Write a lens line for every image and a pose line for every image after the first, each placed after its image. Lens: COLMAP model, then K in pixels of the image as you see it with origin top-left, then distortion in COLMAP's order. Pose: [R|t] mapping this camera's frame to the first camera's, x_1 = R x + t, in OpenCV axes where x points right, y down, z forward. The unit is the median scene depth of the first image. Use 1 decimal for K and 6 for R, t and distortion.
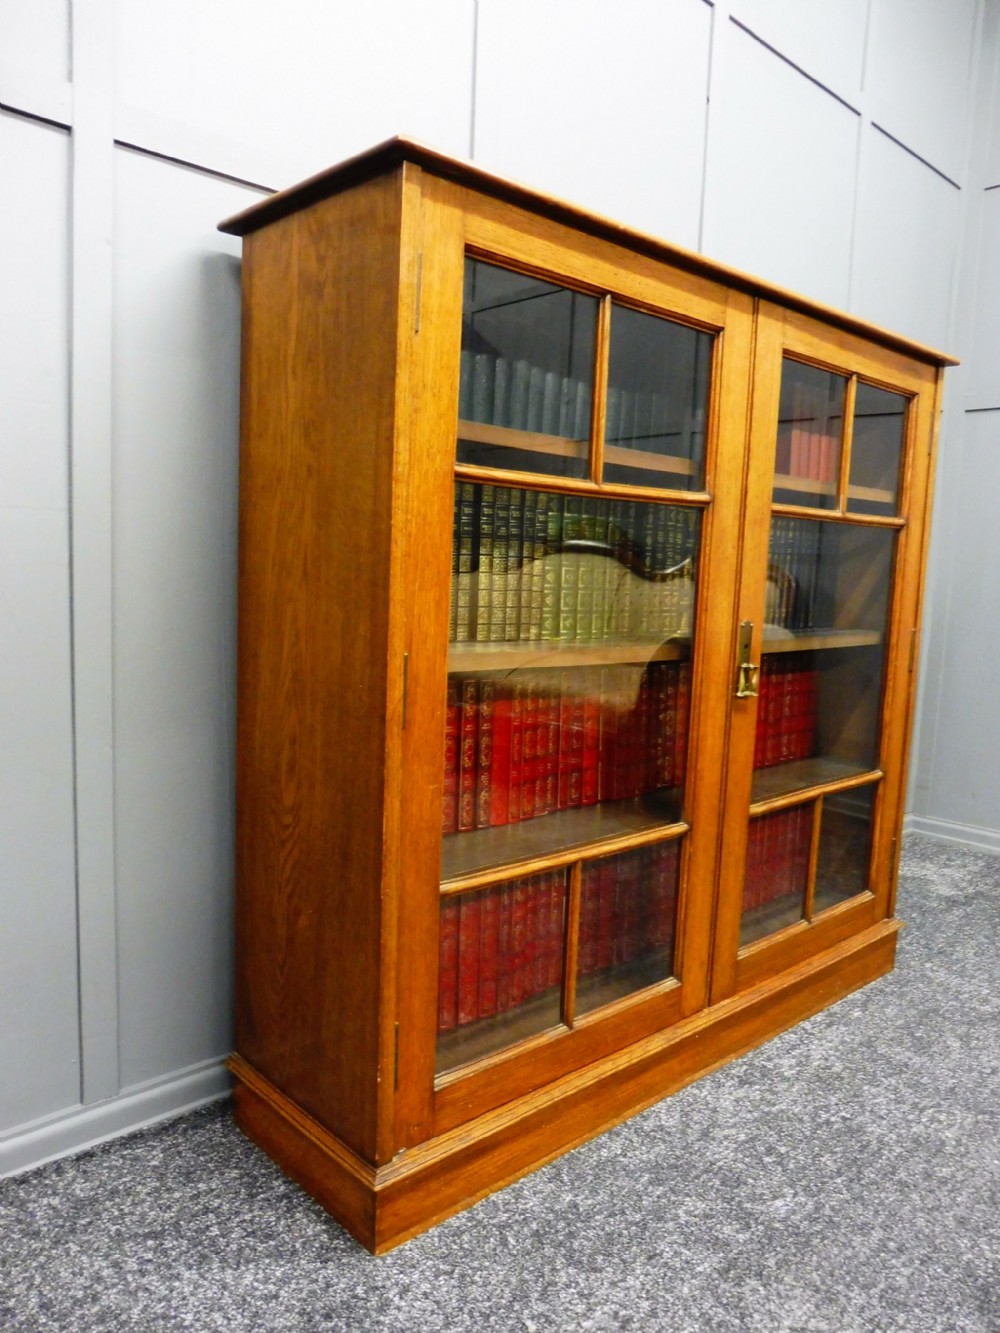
lens RADIAL K [[979.8, 0, 500.6], [0, 979.8, 656.5], [0, 0, 1]] dist [-0.056660, 0.024438]
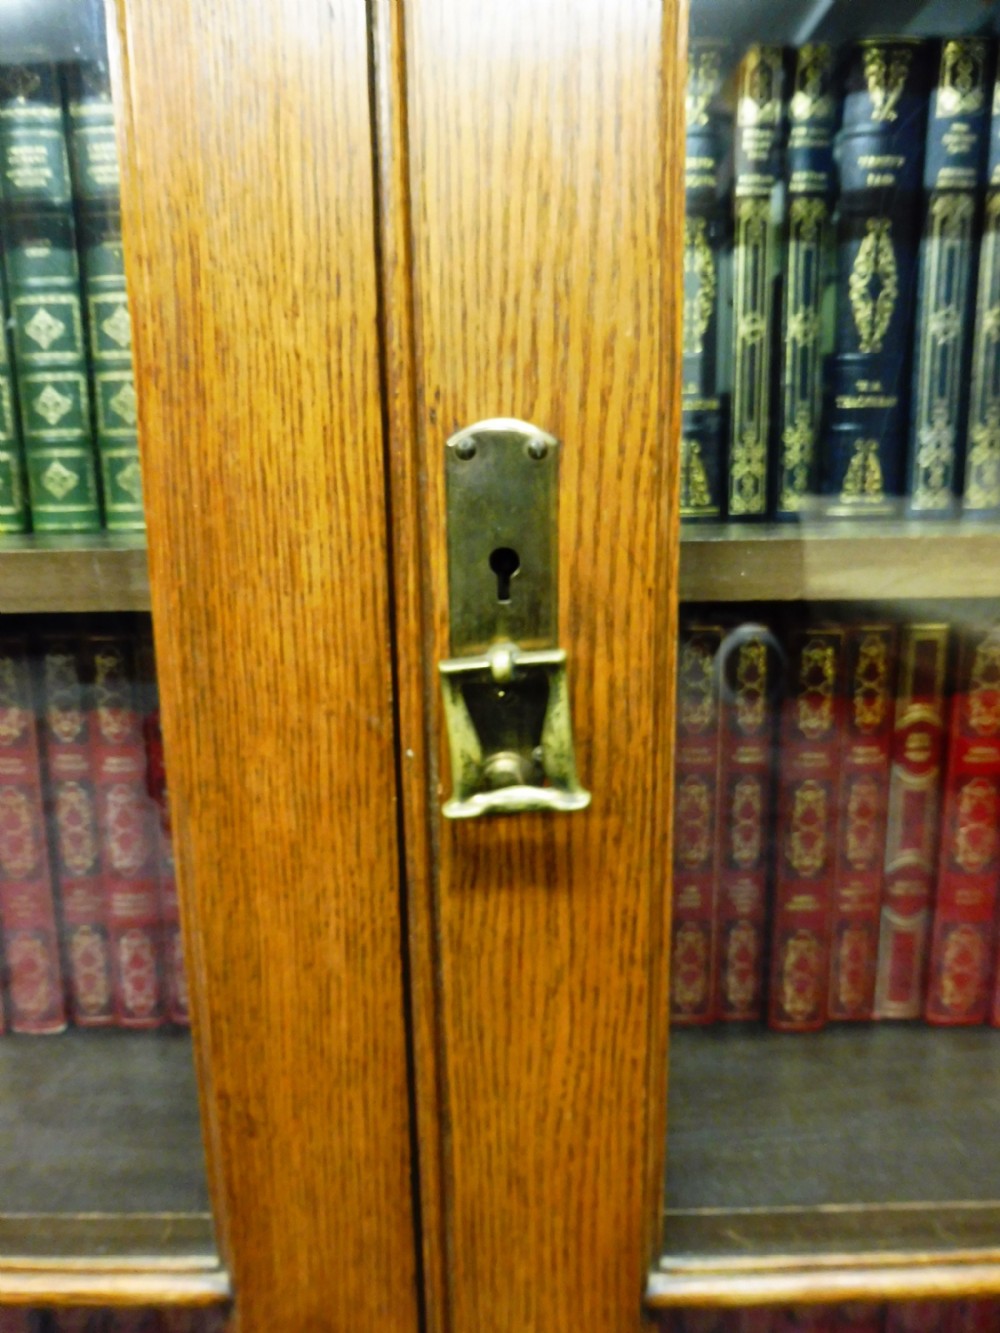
lens RADIAL K [[979.8, 0, 500.5], [0, 979.8, 666.1], [0, 0, 1]] dist [-0.056660, 0.024438]
pose [[0.736786, 0.082756, -0.671043, 0.414273], [-0.027703, 0.995343, 0.092332, -0.008019], [0.675559, -0.049439, 0.735647, 0.921996]]
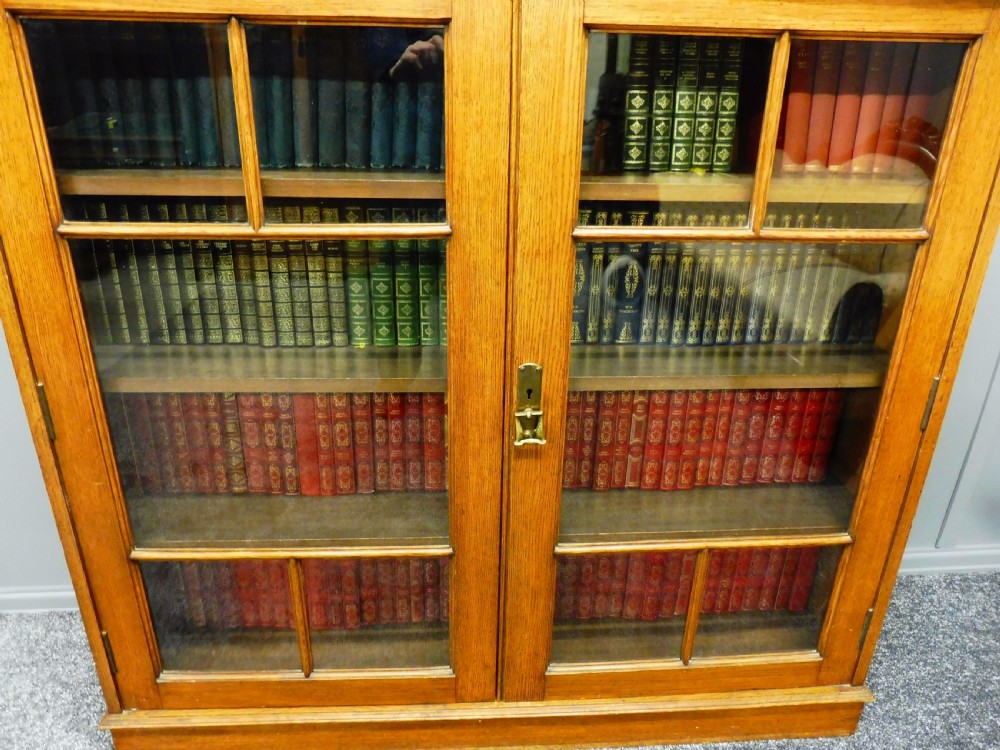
lens RADIAL K [[735.0, 0, 500.8], [0, 735.0, 383.7], [0, 0, 1]] dist [-0.056660, 0.024438]
pose [[0.779582, 0.224379, -0.584727, 0.669851], [-0.055485, 0.954694, 0.292372, -0.227530], [0.623837, -0.195484, 0.756712, 0.516709]]
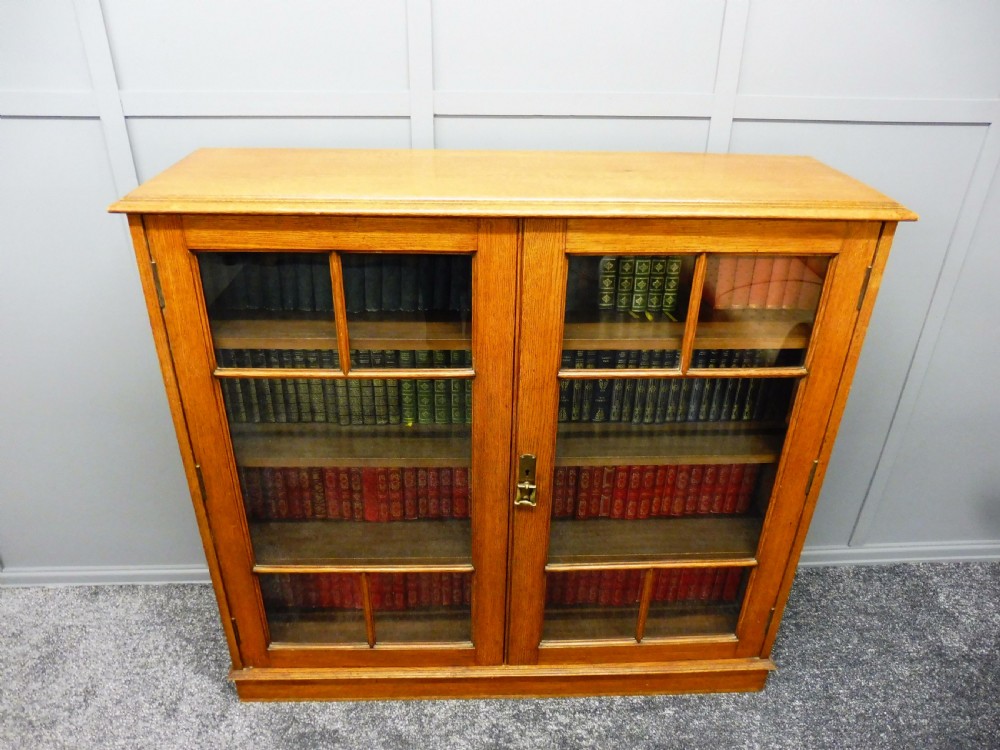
lens RADIAL K [[735.0, 0, 499.9], [0, 735.0, 376.8], [0, 0, 1]] dist [-0.056660, 0.024438]
pose [[0.763673, 0.288923, -0.577345, 0.811626], [-0.058908, 0.921725, 0.383344, -0.538805], [0.642910, -0.258739, 0.720916, 0.326647]]
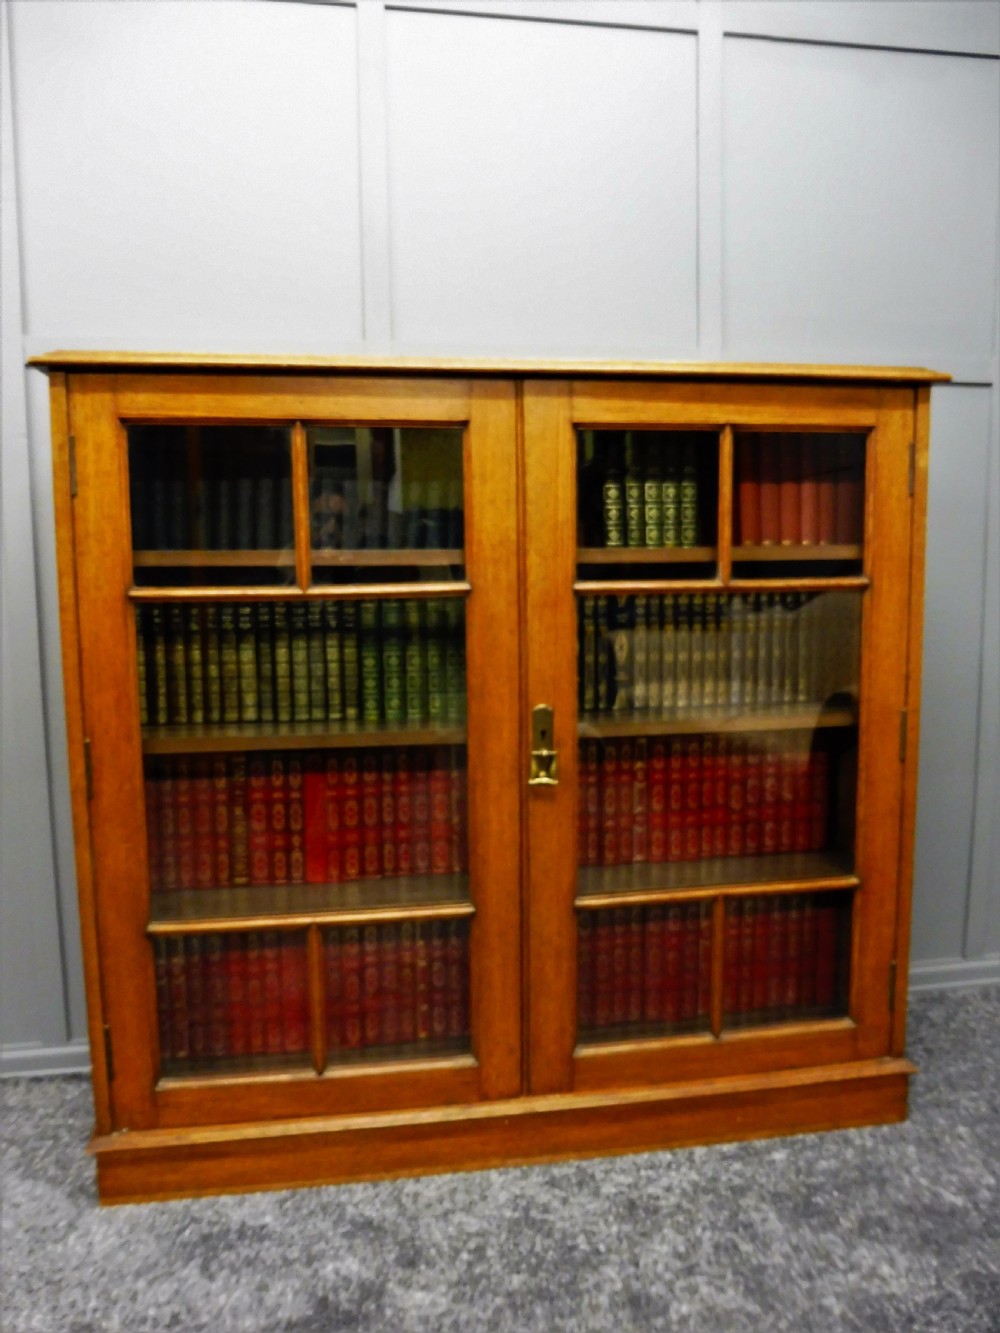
lens RADIAL K [[979.8, 0, 489.6], [0, 979.8, 657.0], [0, 0, 1]] dist [-0.056660, 0.024438]
pose [[0.831575, 0.003891, -0.555399, 0.807378], [-0.013566, 0.999819, -0.013307, -0.077962], [0.555247, 0.018601, 0.831477, 0.170952]]
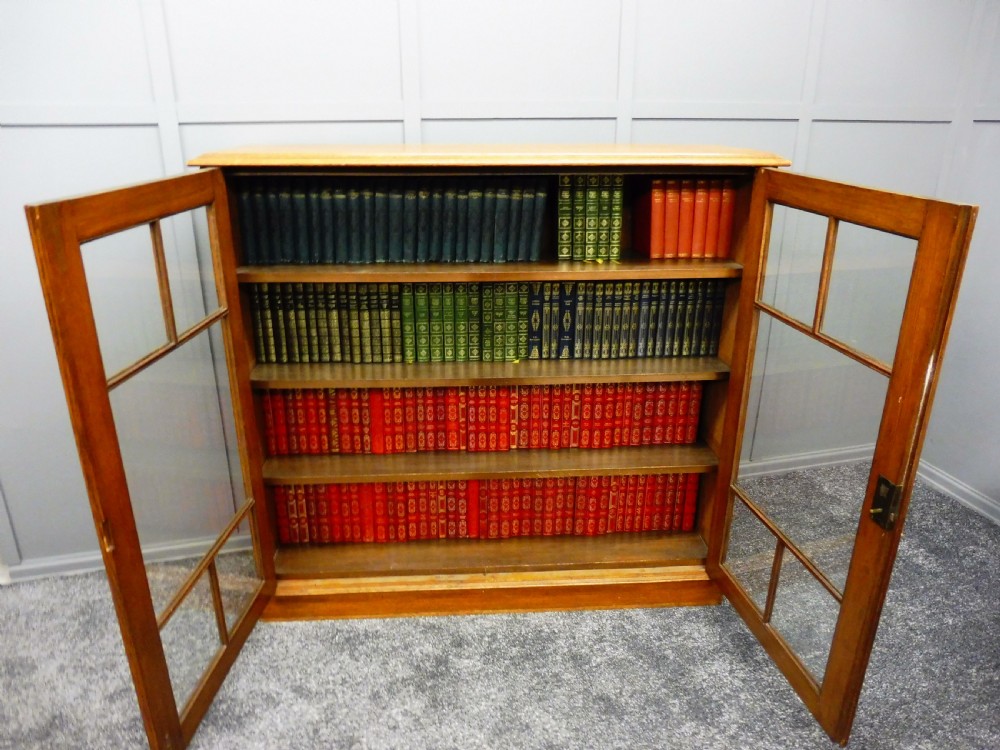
lens RADIAL K [[735.0, 0, 498.8], [0, 735.0, 376.4], [0, 0, 1]] dist [-0.056660, 0.024438]
pose [[0.777705, 0.184234, -0.601026, 1.044749], [-0.038693, 0.968306, 0.246750, -0.347725], [0.627437, -0.168643, 0.760186, 0.076230]]
